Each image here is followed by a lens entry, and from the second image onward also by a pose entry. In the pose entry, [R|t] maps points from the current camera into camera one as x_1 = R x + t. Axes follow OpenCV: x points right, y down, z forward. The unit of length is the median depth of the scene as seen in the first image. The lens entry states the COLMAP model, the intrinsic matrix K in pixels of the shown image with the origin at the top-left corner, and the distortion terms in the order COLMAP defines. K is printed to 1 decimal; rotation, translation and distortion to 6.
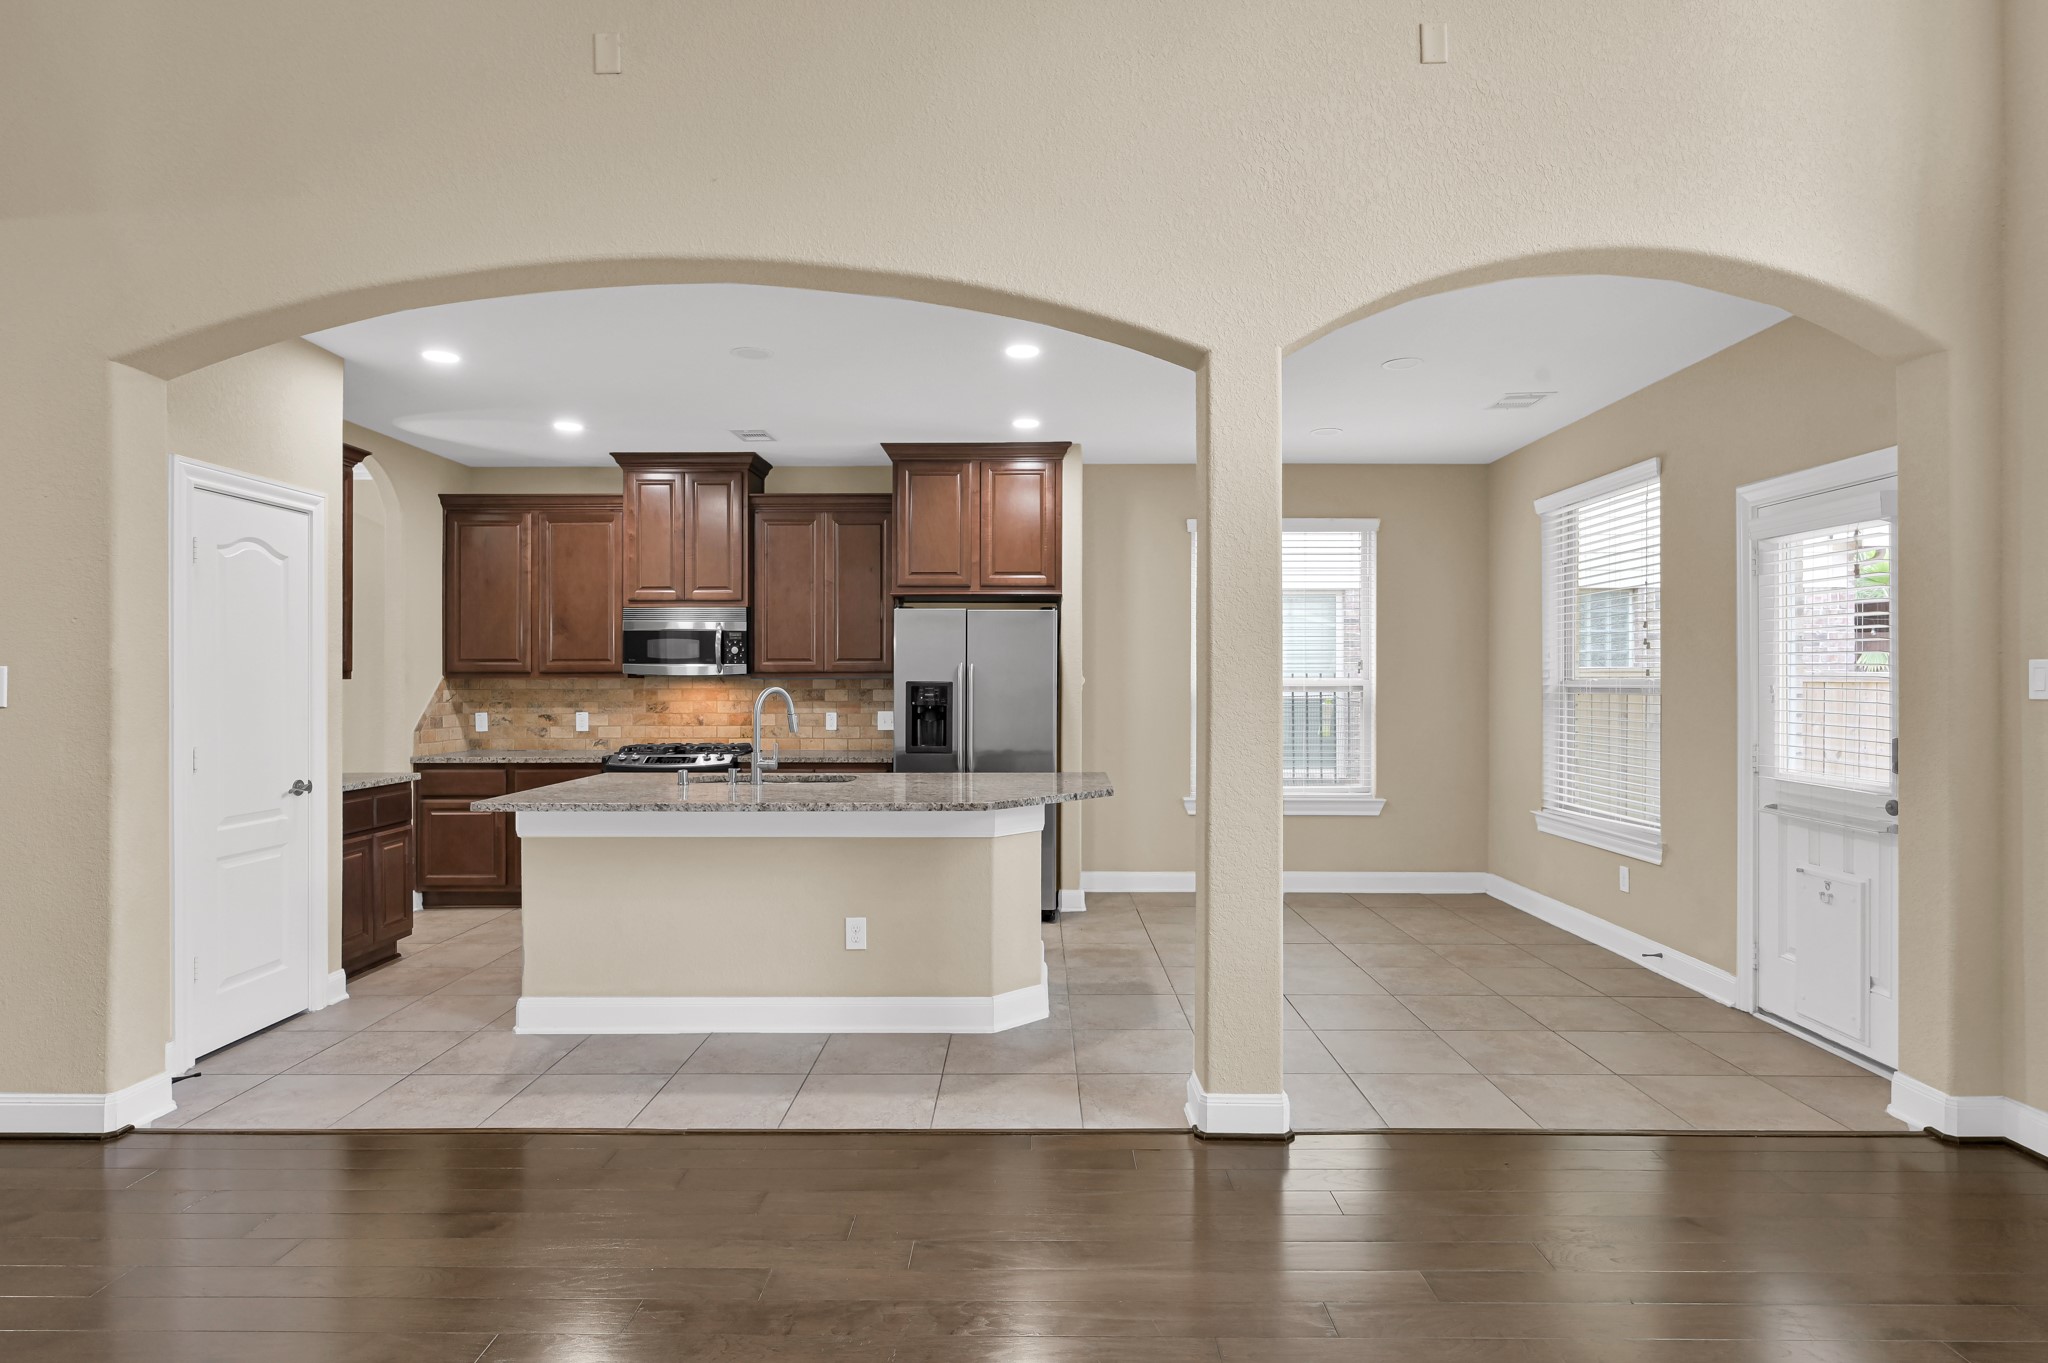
lens RADIAL K [[1080.6, 0, 1024.3], [0, 1080.6, 676.8], [0, 0, 1]] dist [-0.001191, 0.000130]
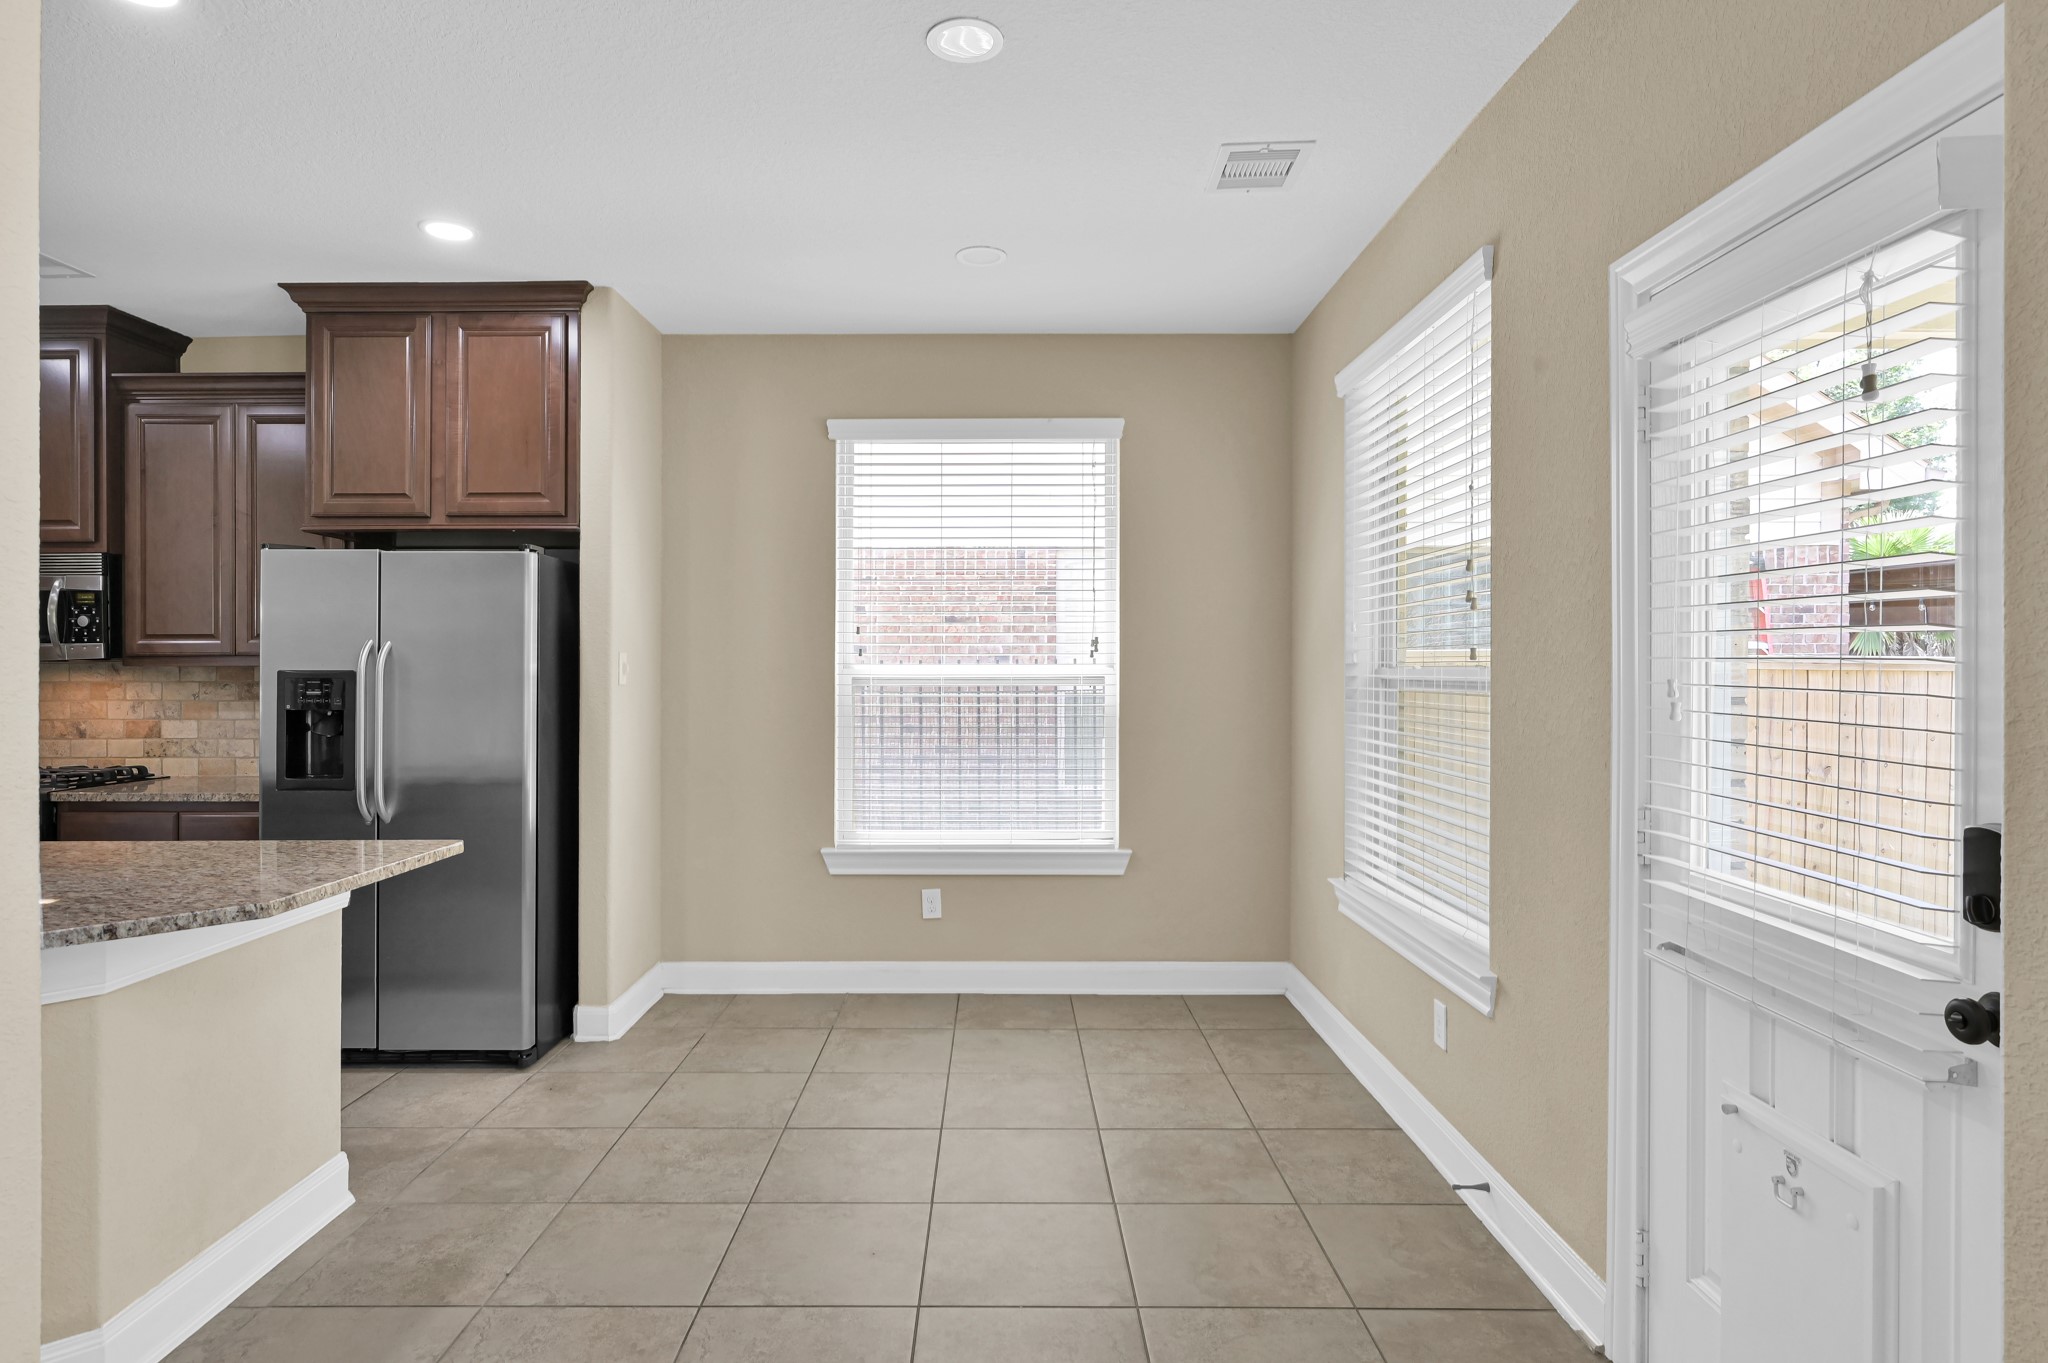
lens RADIAL K [[1118.9, 0, 997.8], [0, 1118.9, 671.2], [0, 0, 1]] dist [-0.002117, -0.000017]
pose [[0.999977, -0.000577, 0.006770, 0.284418], [0.000535, 0.999981, 0.006186, 0.001071], [-0.006773, -0.006182, 0.999958, 0.374595]]
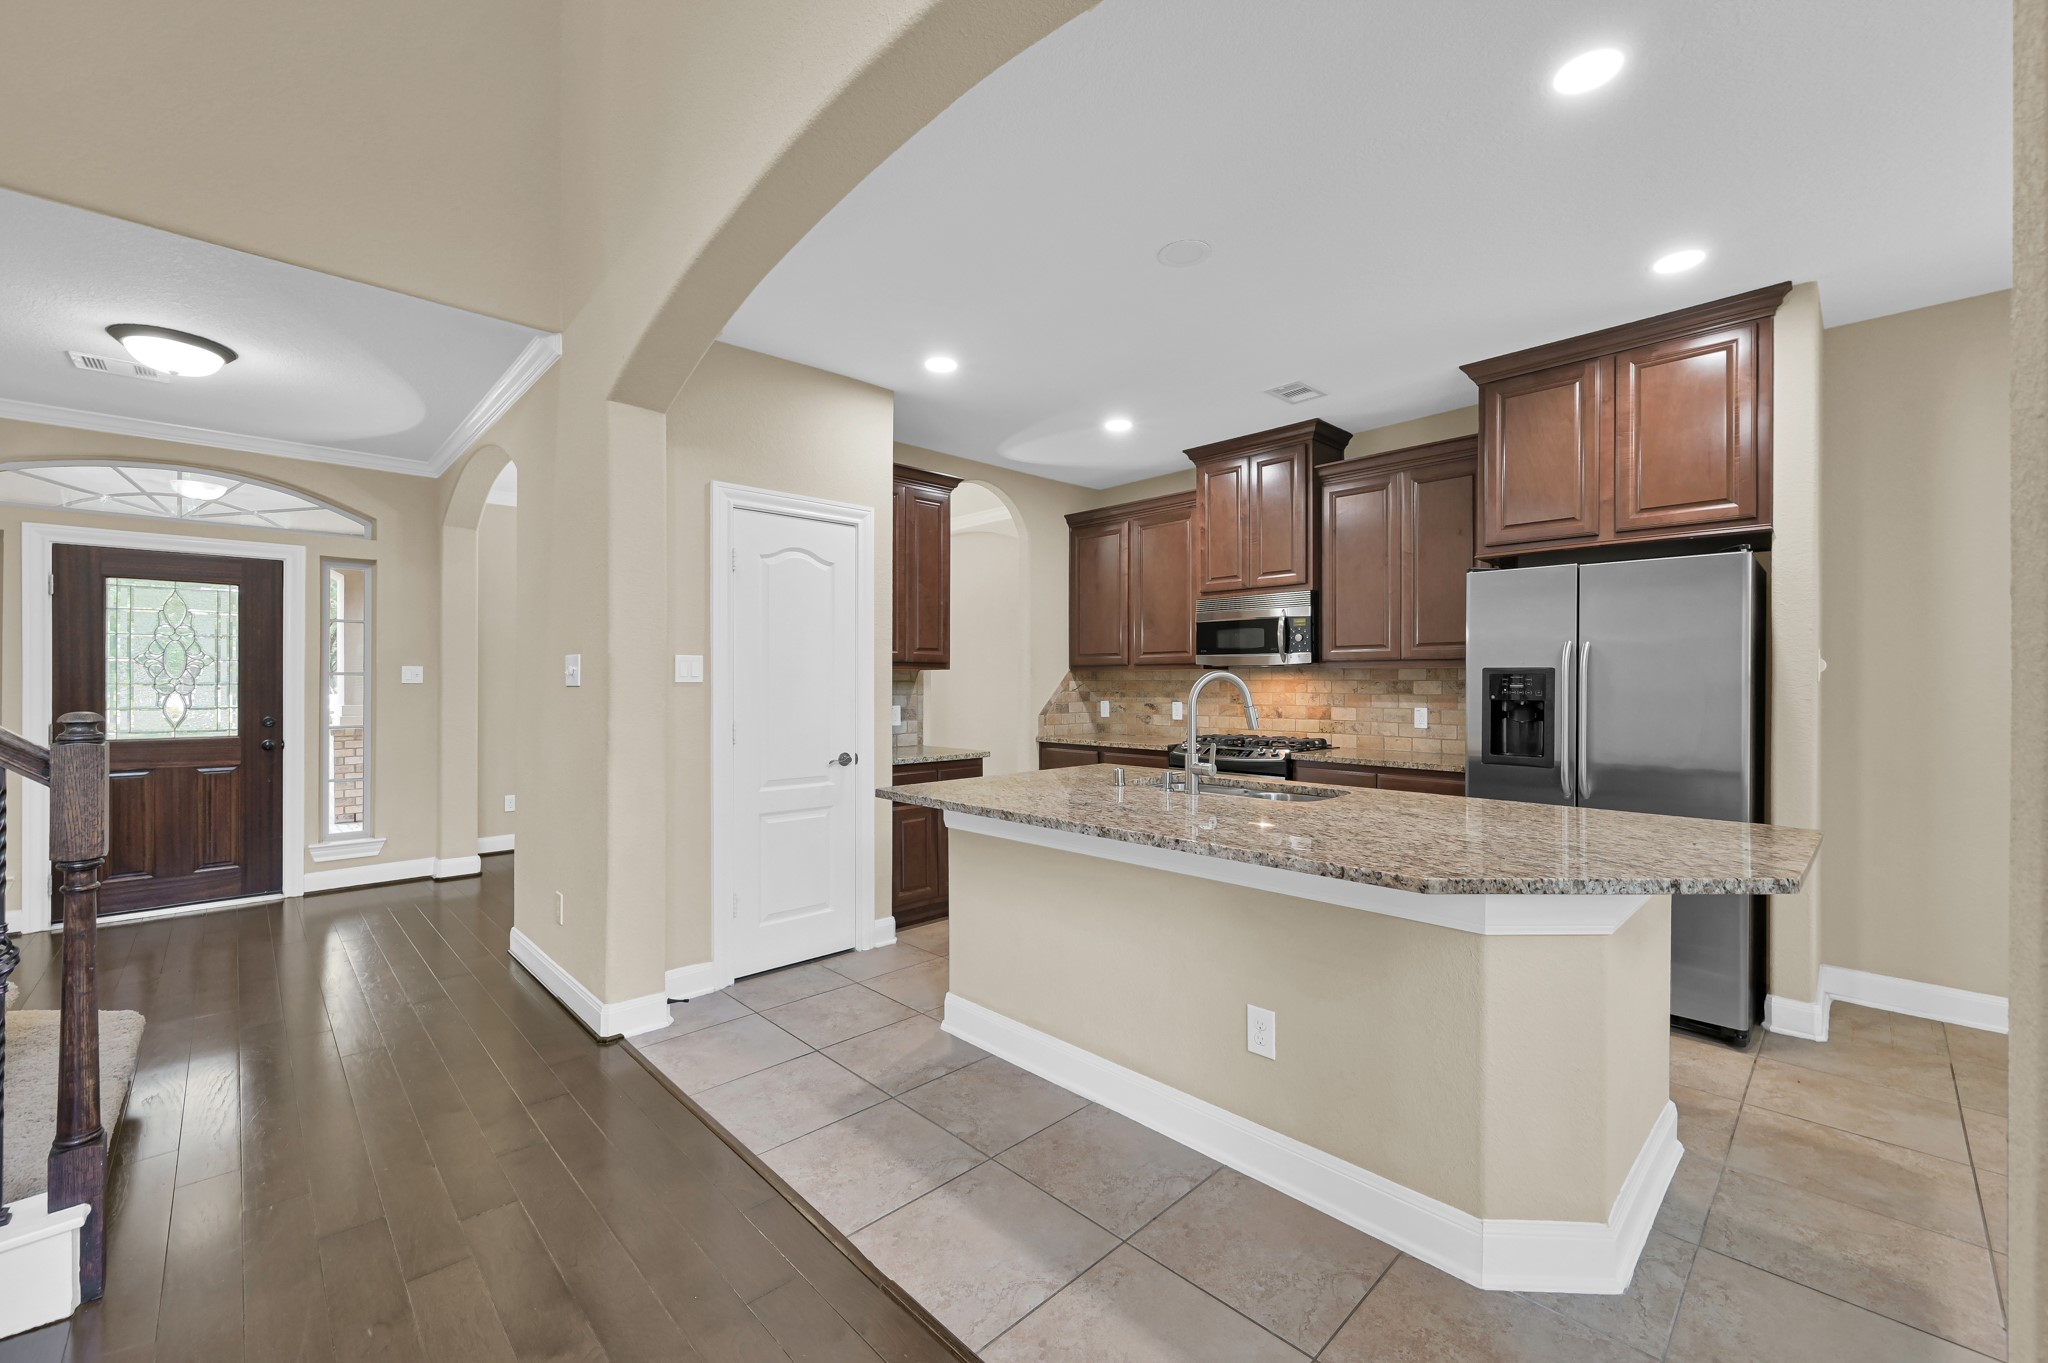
lens RADIAL K [[822.6, 0, 1018.5], [0, 822.6, 679.2], [0, 0, 1]] dist [-0.001891, -0.000069]
pose [[0.699744, -0.001127, -0.714393, 0.072893], [0.001577, 0.999999, -0.000033, 0.011473], [0.714392, -0.001104, 0.699745, 0.366227]]
